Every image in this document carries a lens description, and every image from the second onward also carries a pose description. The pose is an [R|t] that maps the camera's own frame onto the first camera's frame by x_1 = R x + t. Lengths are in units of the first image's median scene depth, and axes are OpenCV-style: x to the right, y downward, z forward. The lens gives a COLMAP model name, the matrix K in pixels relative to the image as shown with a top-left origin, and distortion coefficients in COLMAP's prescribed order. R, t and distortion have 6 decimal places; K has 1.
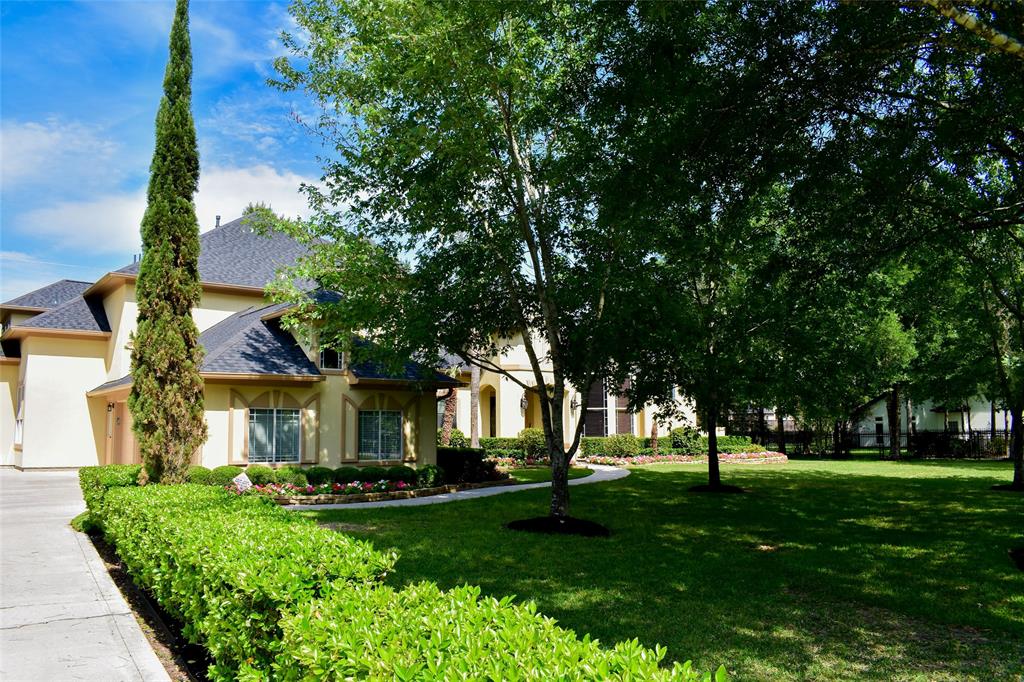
lens RADIAL K [[794.0, 0, 512.0], [0, 794.0, 341.0], [0, 0, 1]] dist [-0.002945, -0.001580]
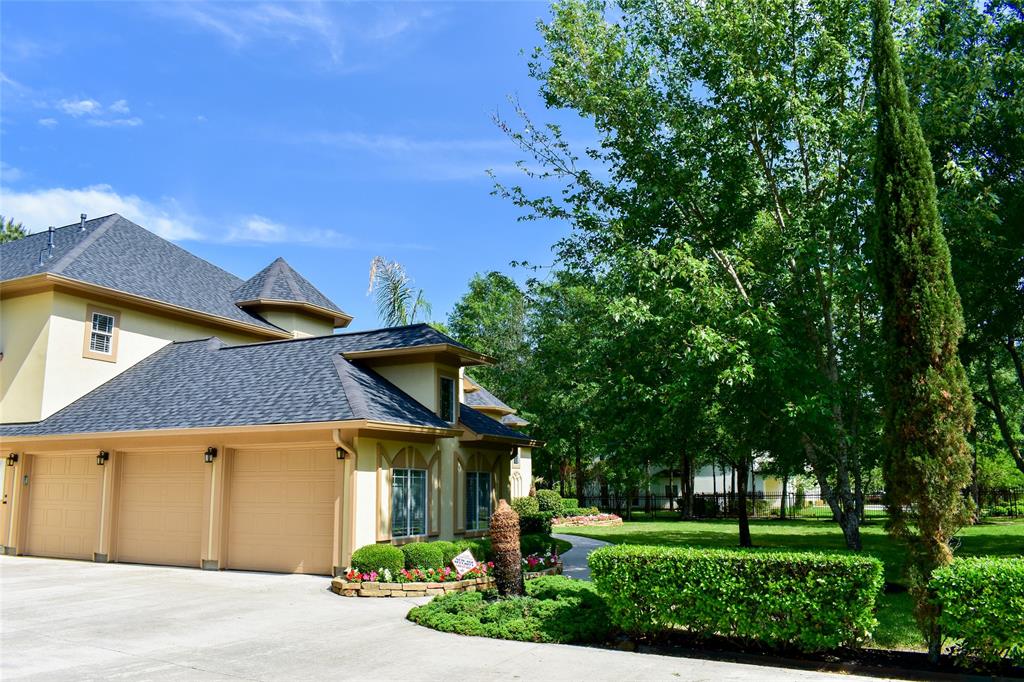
lens RADIAL K [[794.0, 0, 512.0], [0, 794.0, 341.0], [0, 0, 1]] dist [-0.002945, -0.001580]
pose [[0.897807, 0.079531, 0.433148, -0.534494], [-0.046011, 0.995115, -0.087344, 0.019670], [-0.437979, 0.058488, 0.897081, 0.201975]]
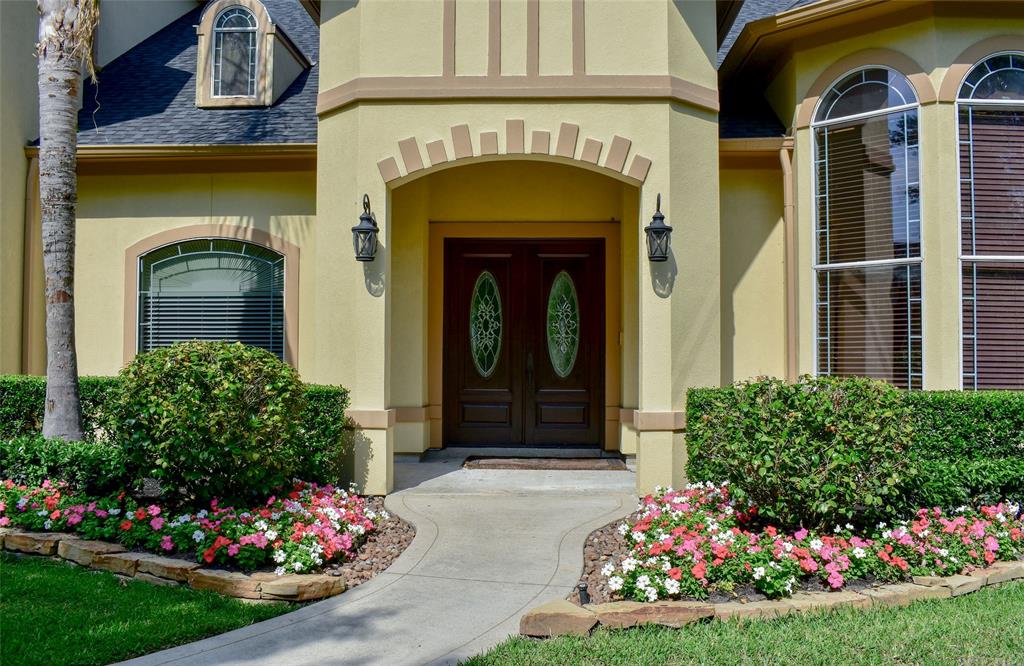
lens RADIAL K [[887.0, 0, 512.0], [0, 887.0, 333.0], [0, 0, 1]] dist [-0.088338, 0.000444]
pose [[0.761936, -0.001990, -0.647649, 0.356691], [0.065835, 0.995053, 0.074395, 0.148774], [0.644297, -0.099323, 0.758298, 1.378838]]
